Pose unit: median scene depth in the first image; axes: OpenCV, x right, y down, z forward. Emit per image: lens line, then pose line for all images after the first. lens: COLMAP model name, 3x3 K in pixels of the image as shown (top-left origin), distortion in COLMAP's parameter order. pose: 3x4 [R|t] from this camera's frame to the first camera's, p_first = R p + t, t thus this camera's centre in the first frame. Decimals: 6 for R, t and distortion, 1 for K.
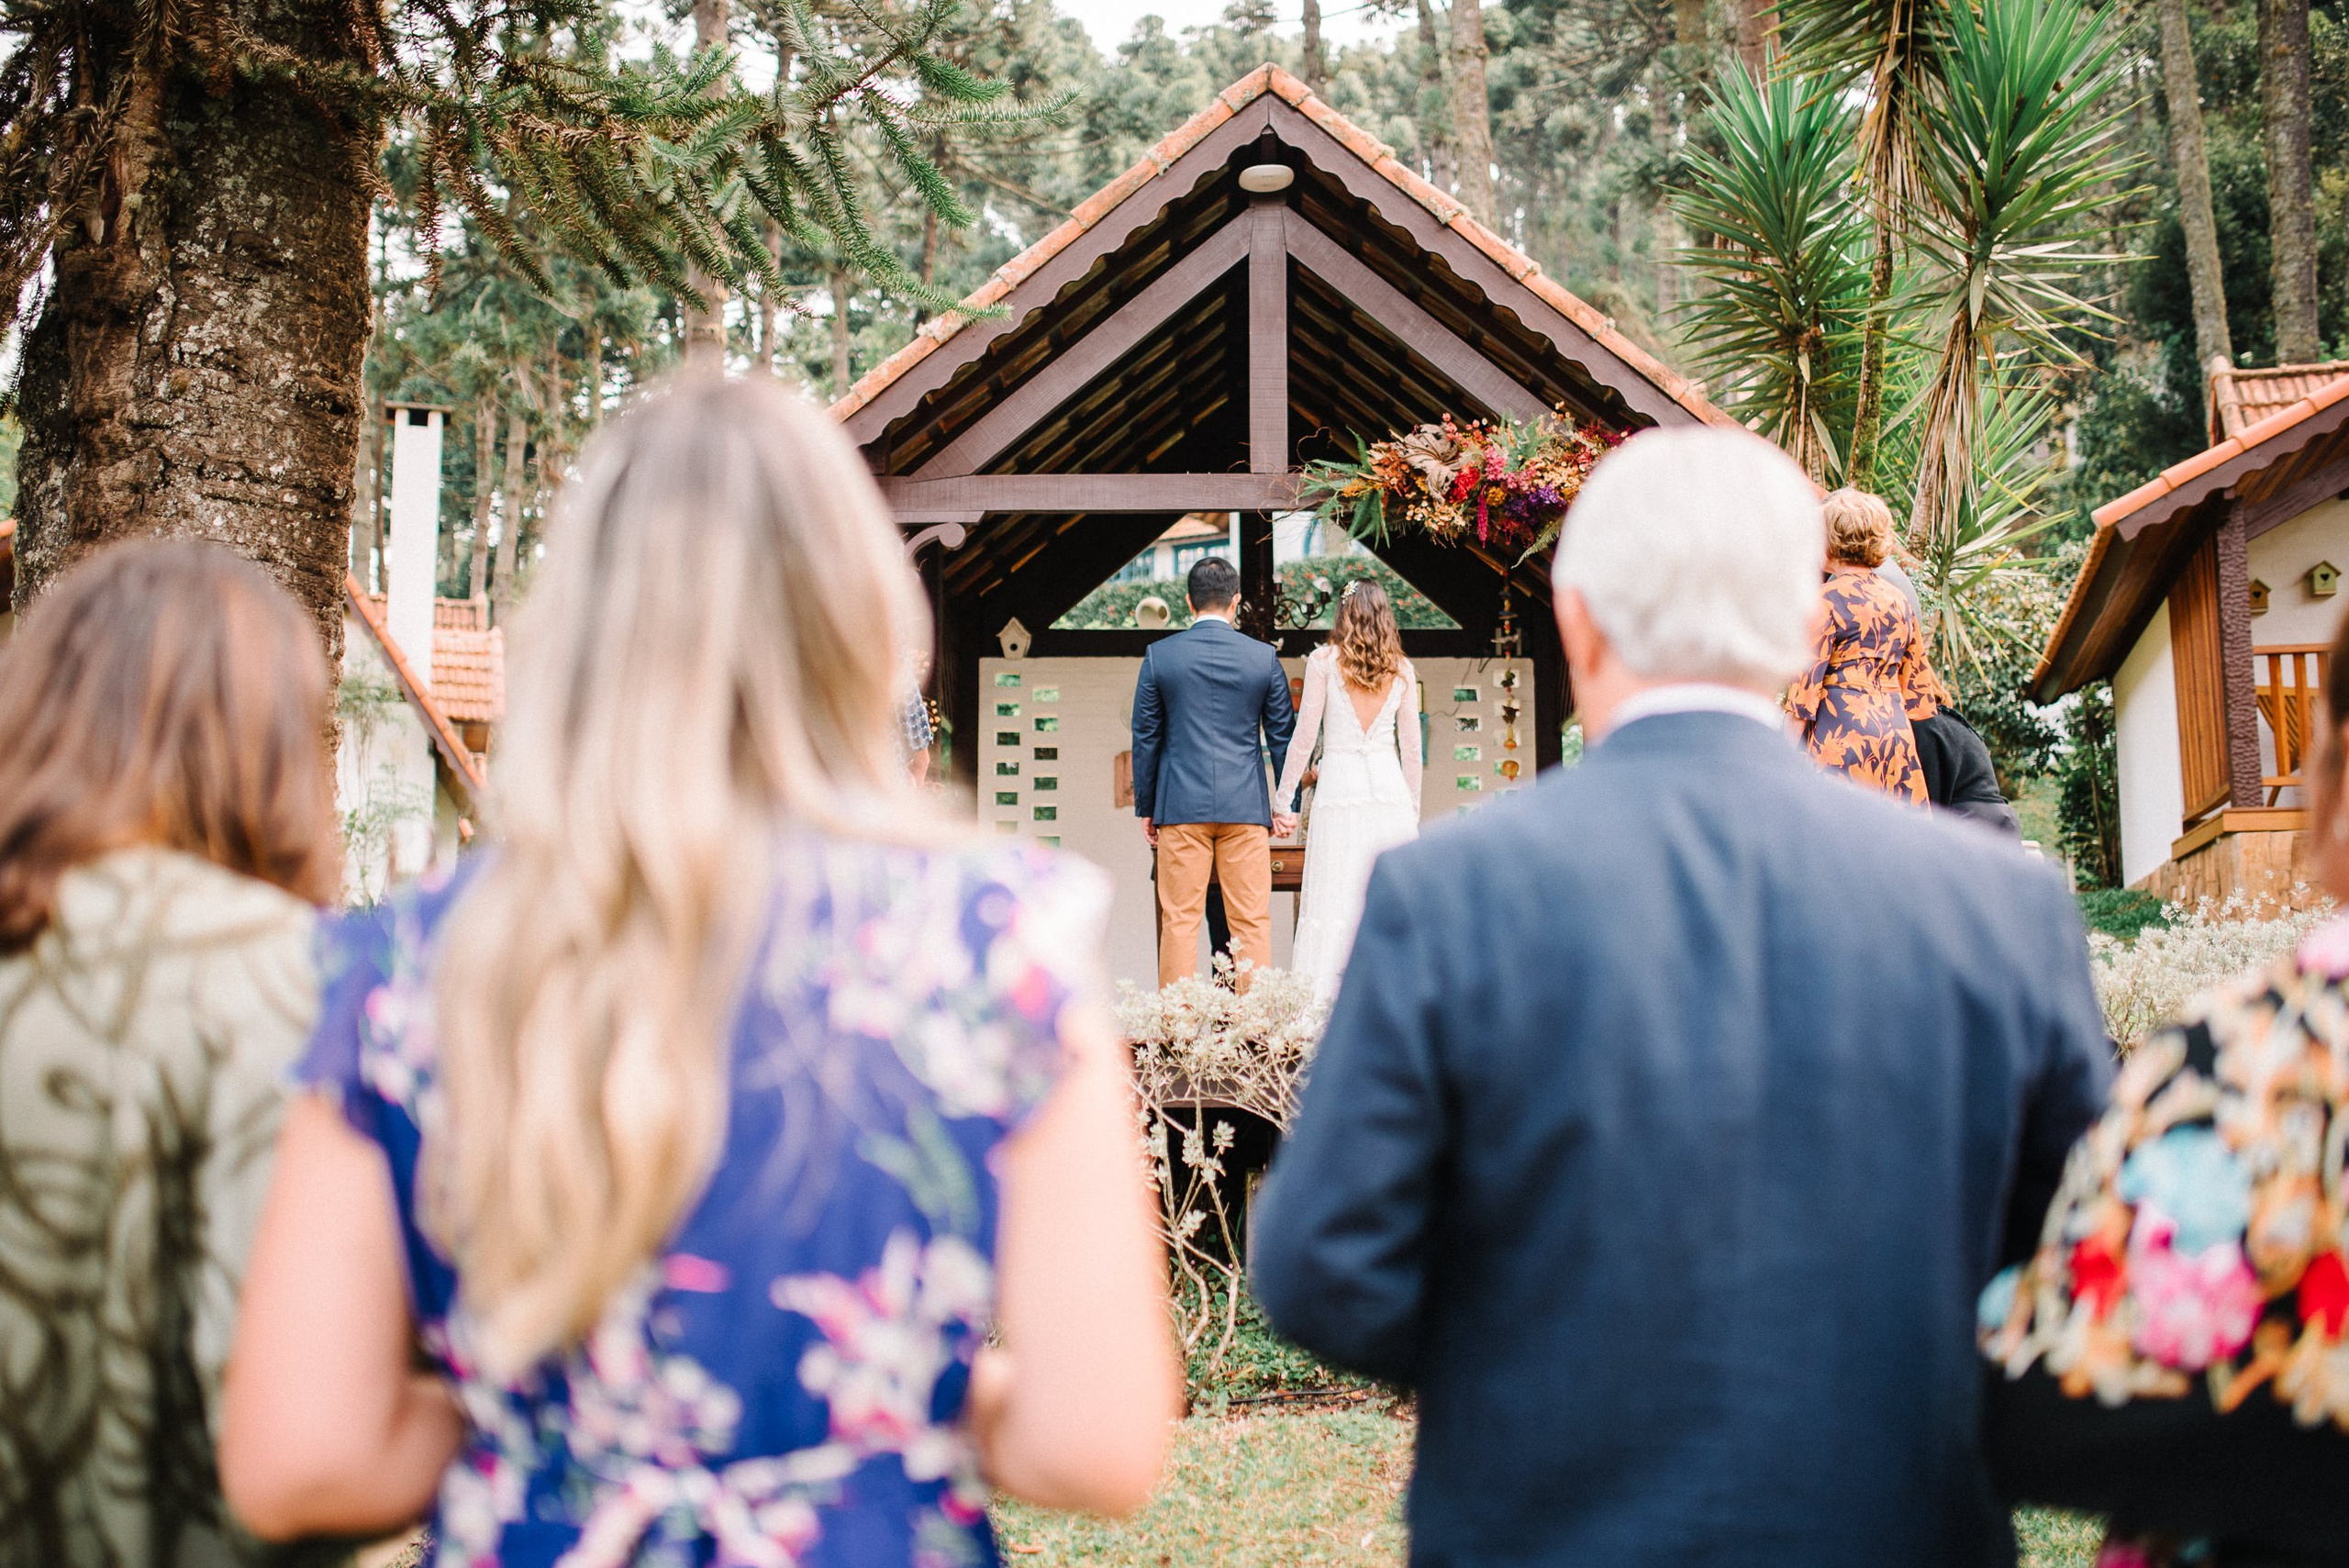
lens RADIAL K [[2256.1, 0, 1175.9], [0, 2256.1, 785.7], [0, 0, 1]] dist [-0.069028, 0.103097]
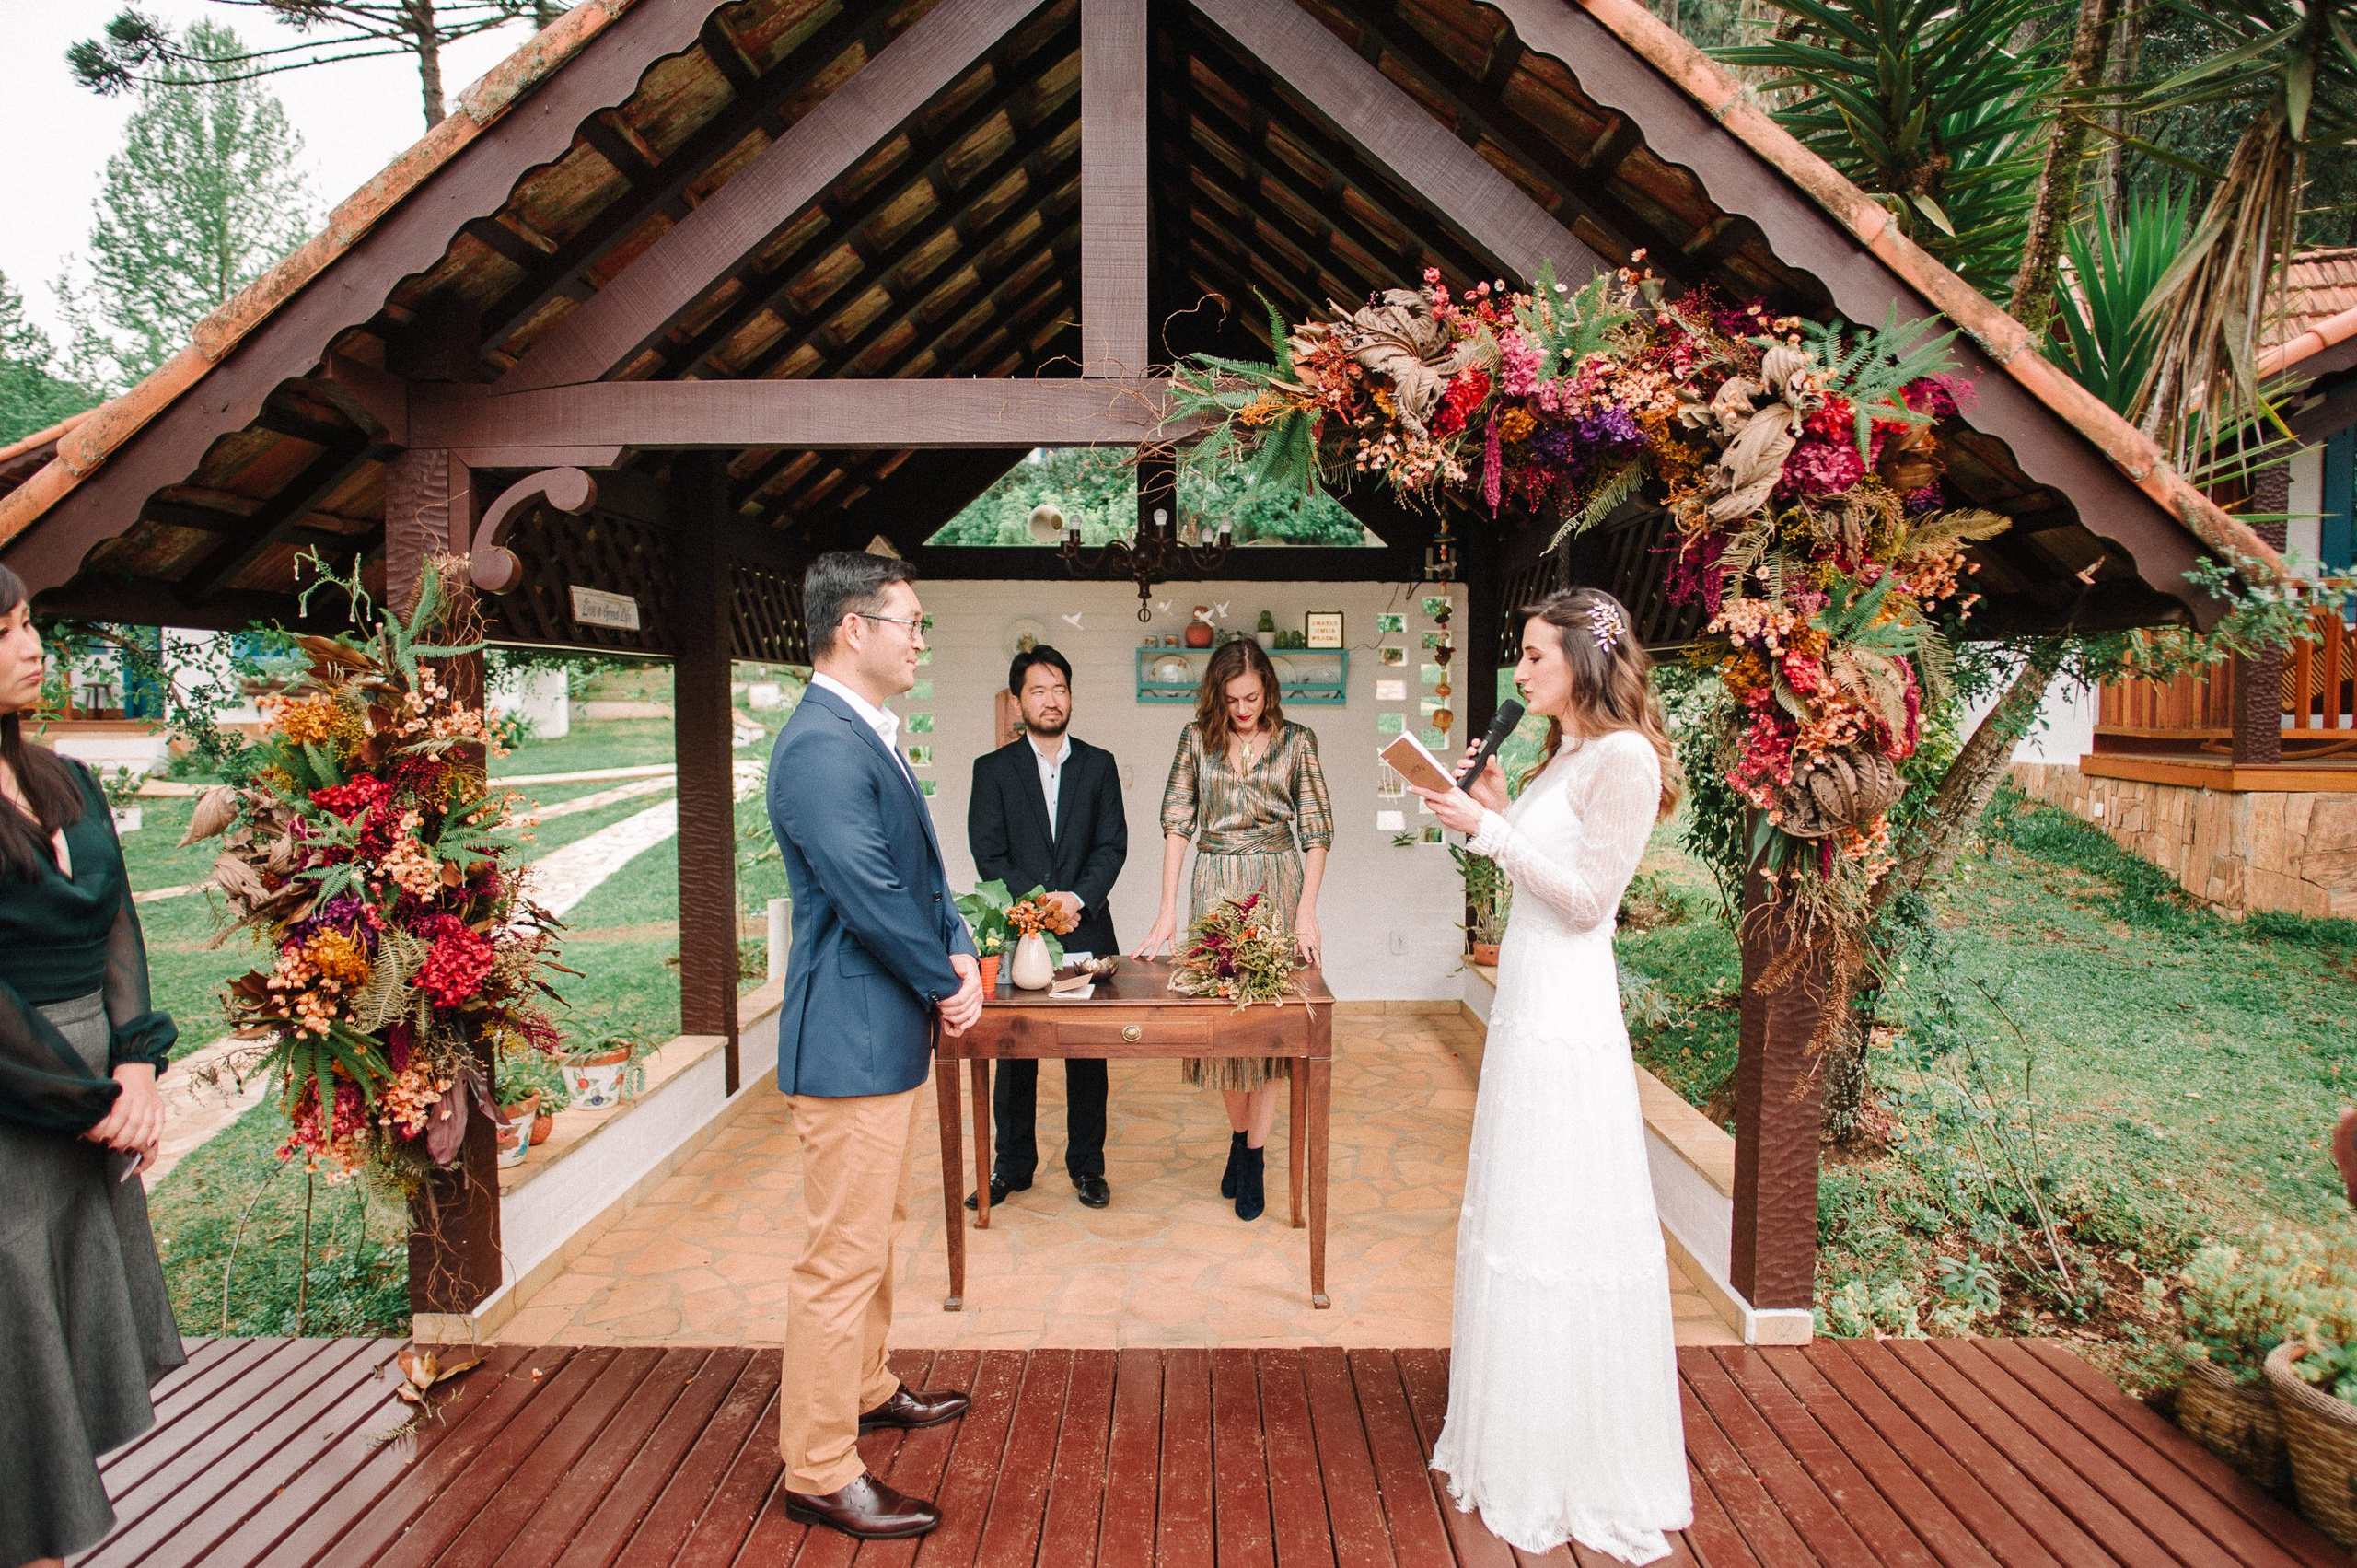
lens RADIAL K [[1358.1, 0, 1182.5], [0, 1358.1, 798.5], [0, 0, 1]] dist [-0.036788, 0.014871]
pose [[0.999891, 0.000435, 0.014791, 0.053929], [-0.003087, 0.983707, 0.179753, -0.096184], [-0.014472, -0.179779, 0.983601, 0.647196]]
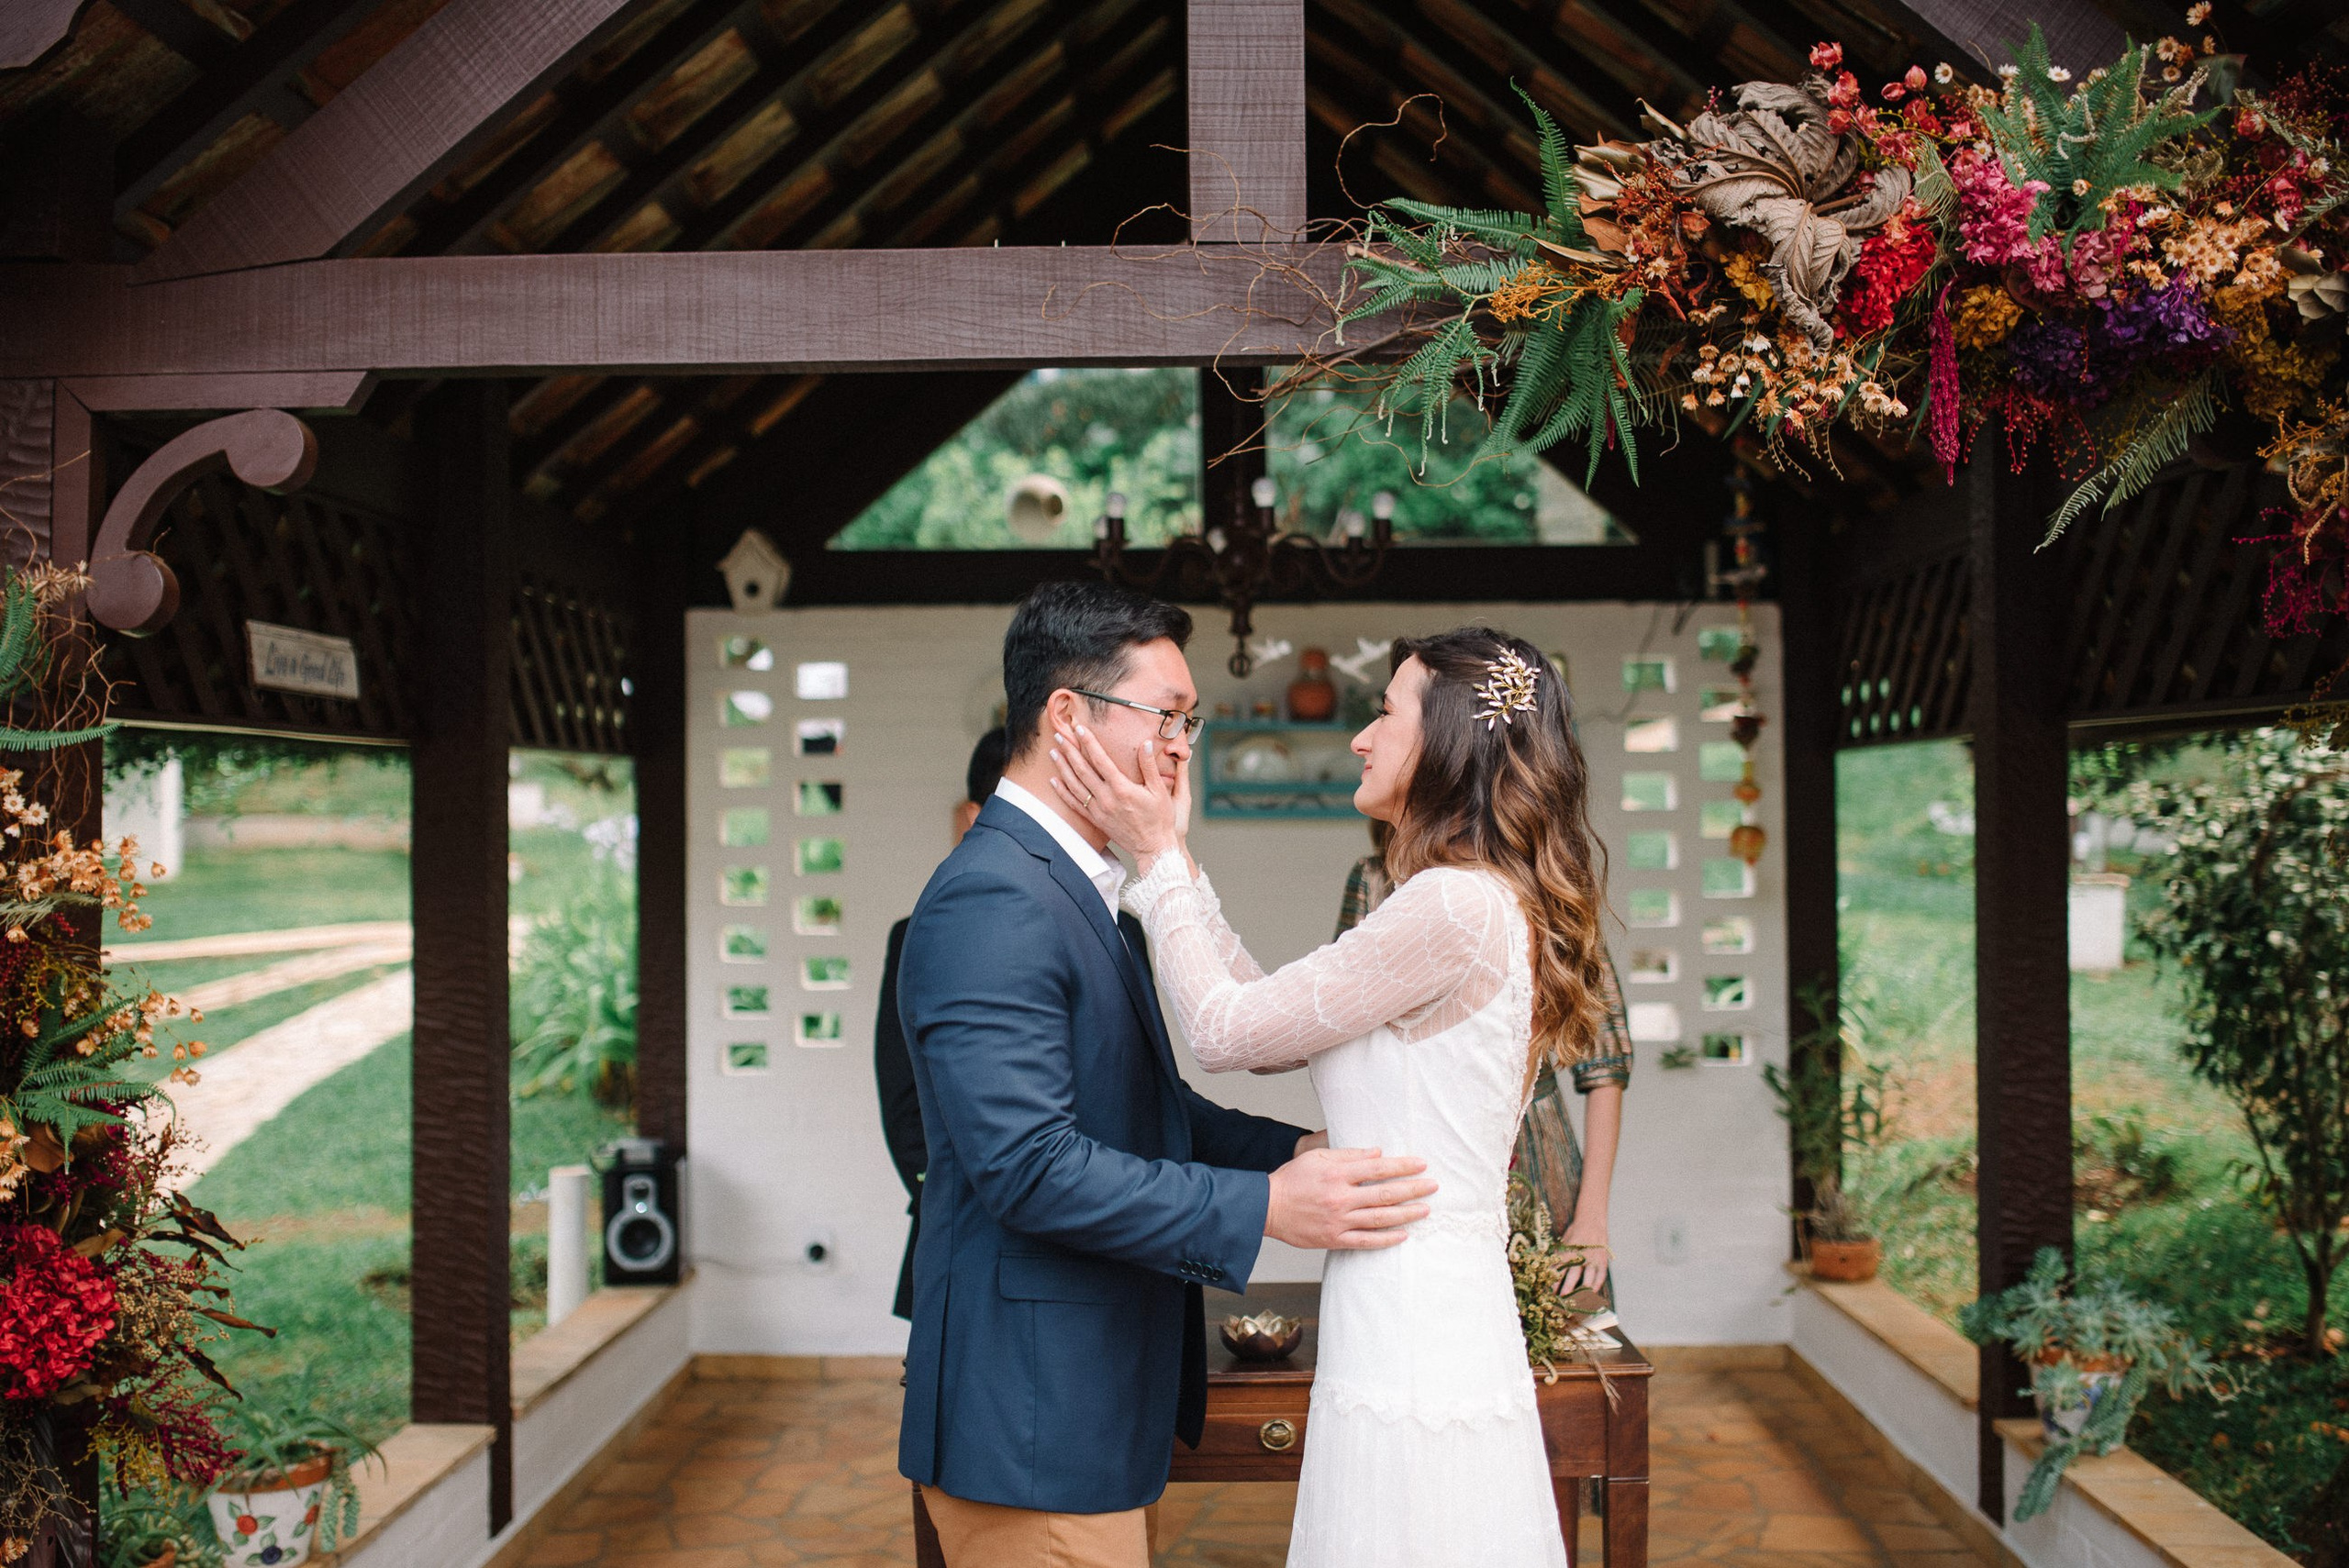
lens RADIAL K [[2318.5, 0, 1174.5], [0, 2318.5, 784.0], [0, 0, 1]] dist [-0.067045, 0.102813]
pose [[0.999974, -0.007106, 0.000841, 0.030177], [0.006989, 0.995160, 0.098015, -0.095322], [-0.001533, -0.098007, 0.995185, 0.671981]]
